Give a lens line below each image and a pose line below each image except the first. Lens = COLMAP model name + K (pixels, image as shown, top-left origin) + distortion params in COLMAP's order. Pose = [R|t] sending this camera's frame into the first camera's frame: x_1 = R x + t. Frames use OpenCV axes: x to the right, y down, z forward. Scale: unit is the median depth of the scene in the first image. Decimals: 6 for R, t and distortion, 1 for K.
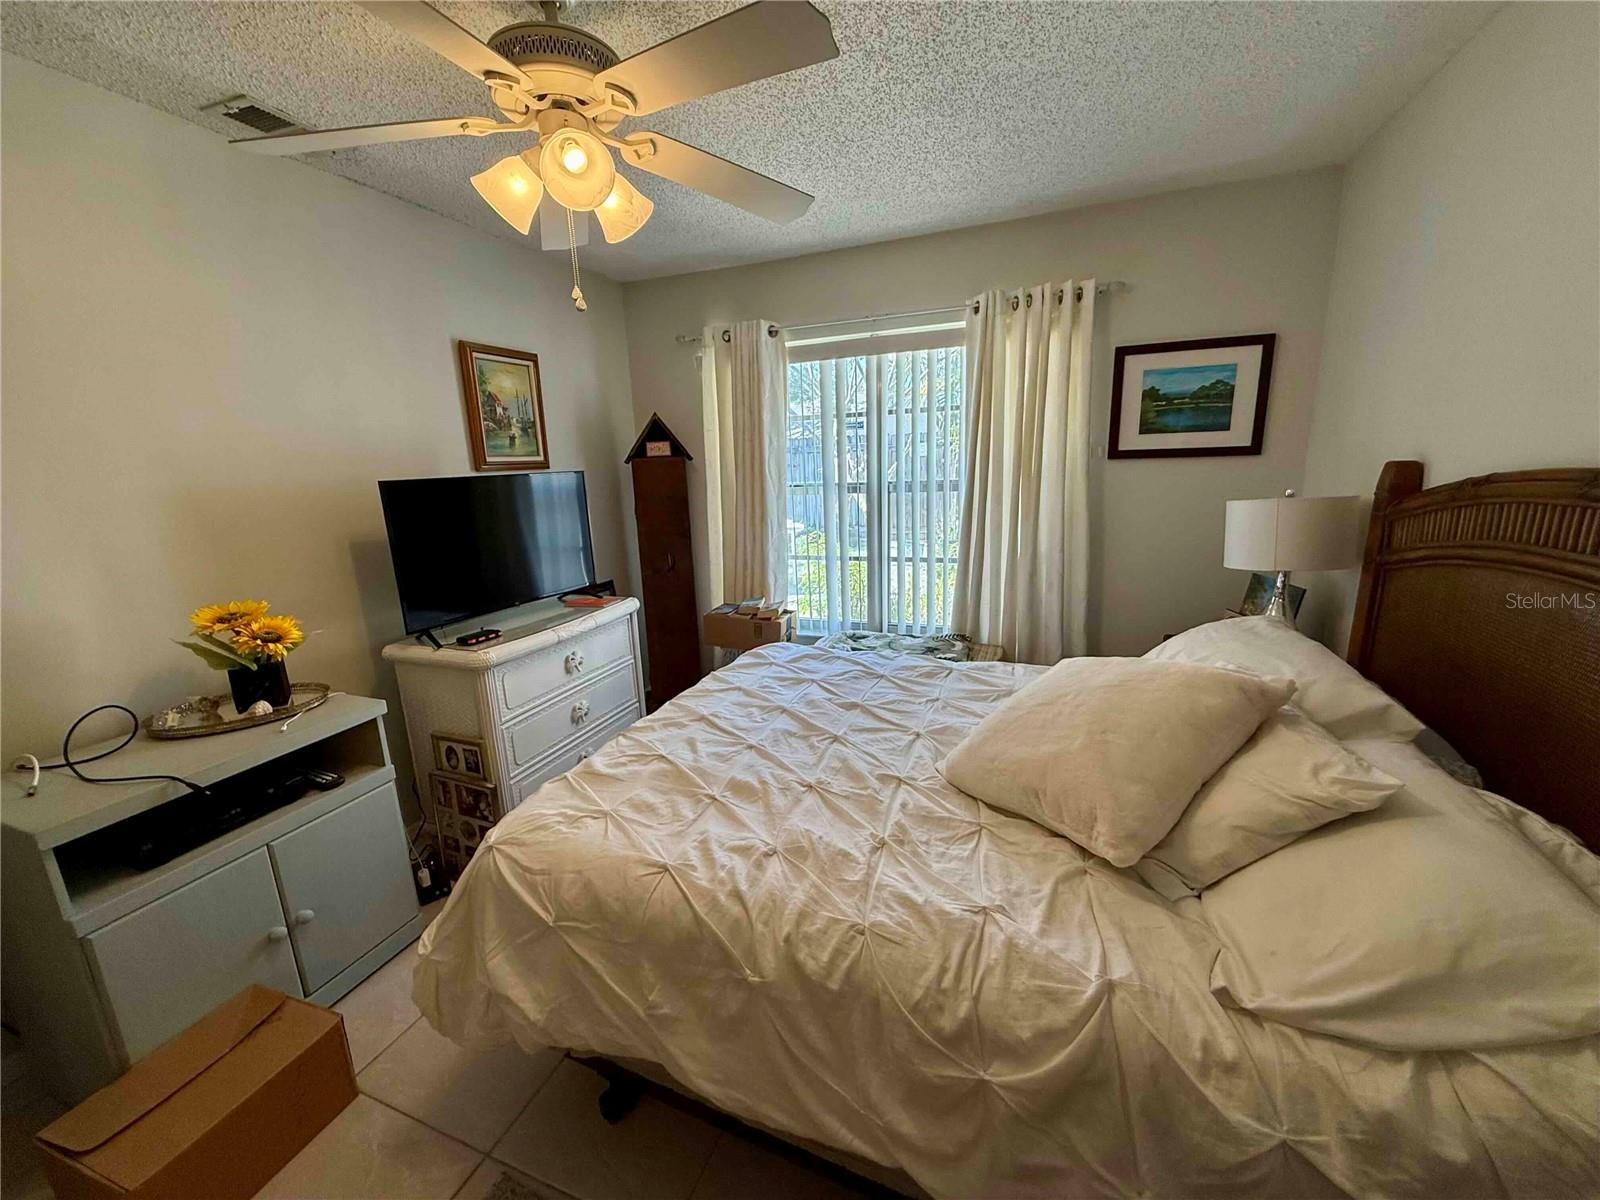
lens RADIAL K [[638.5, 0, 795.5], [0, 638.5, 598.8], [0, 0, 1]] dist [-0.000996, 0.000689]
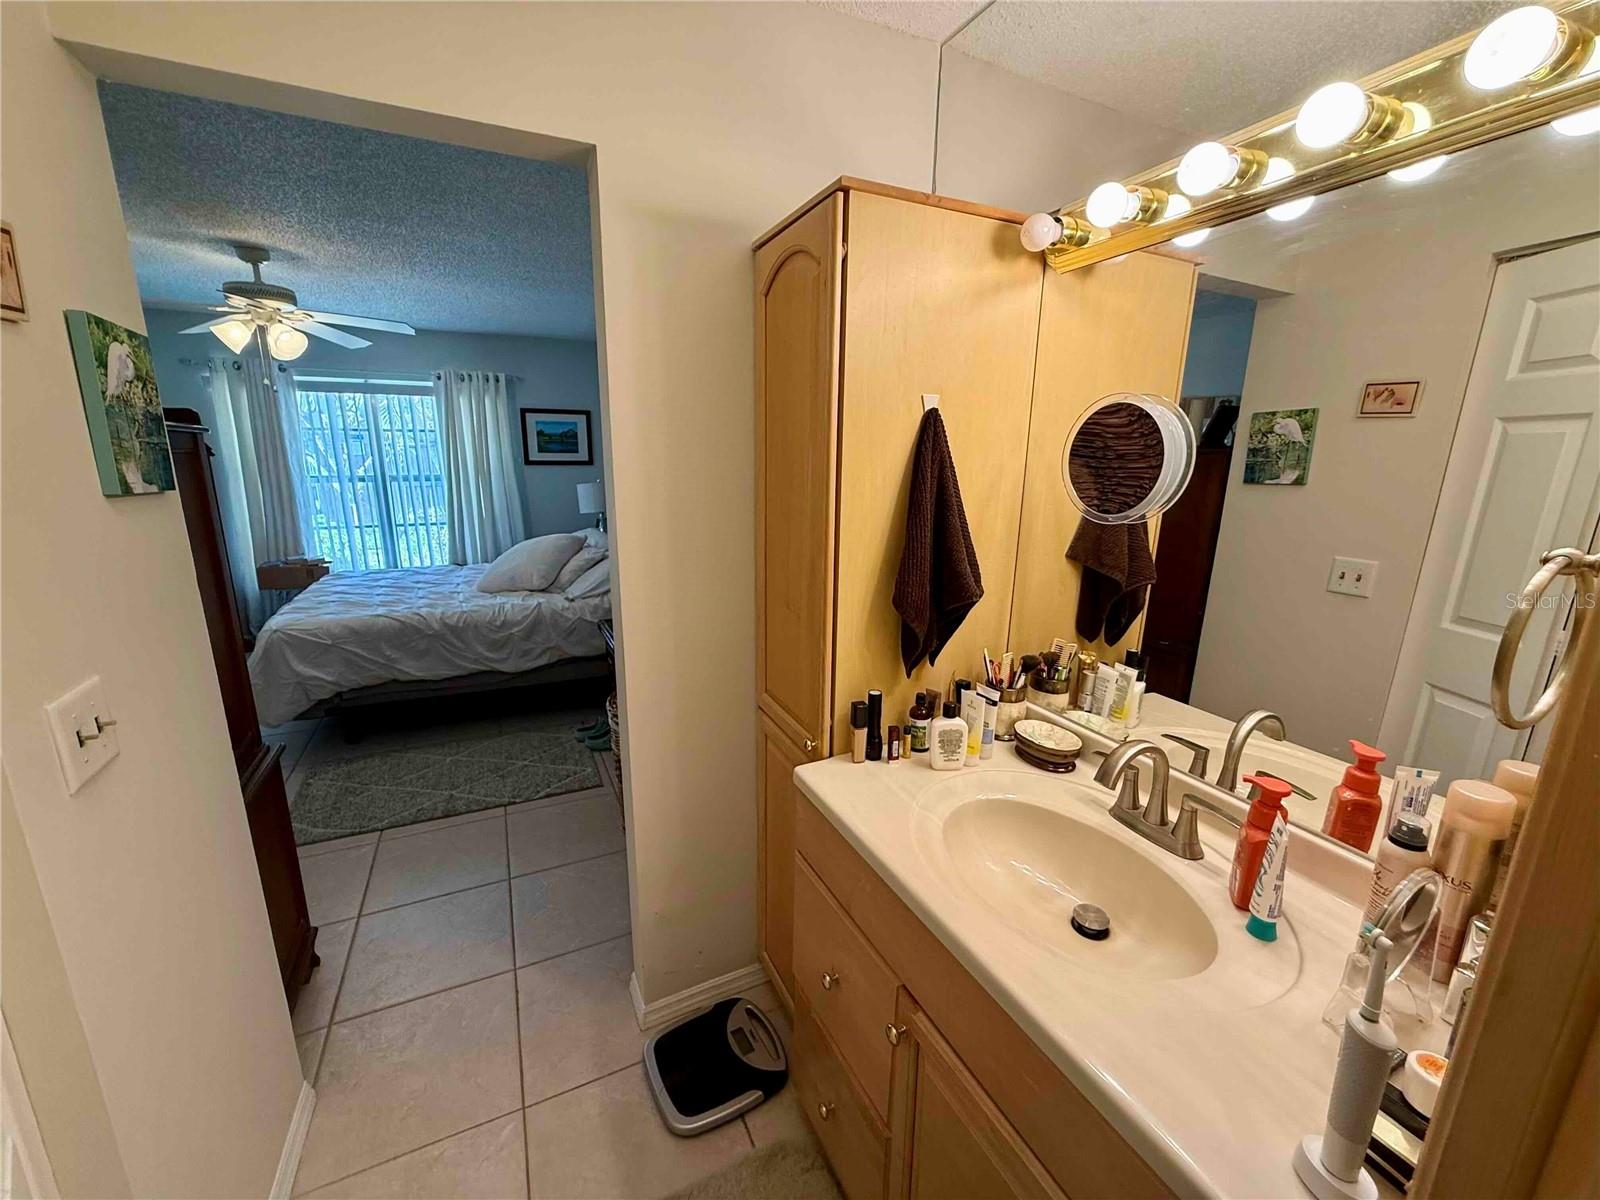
lens RADIAL K [[638.5, 0, 796.2], [0, 638.5, 602.5], [0, 0, 1]] dist [-0.000996, 0.000689]
pose [[0.676936, -0.126739, 0.725048, -0.428038], [0.124234, 0.990605, 0.057168, 0.194955], [-0.725481, 0.051376, 0.686322, -0.944777]]
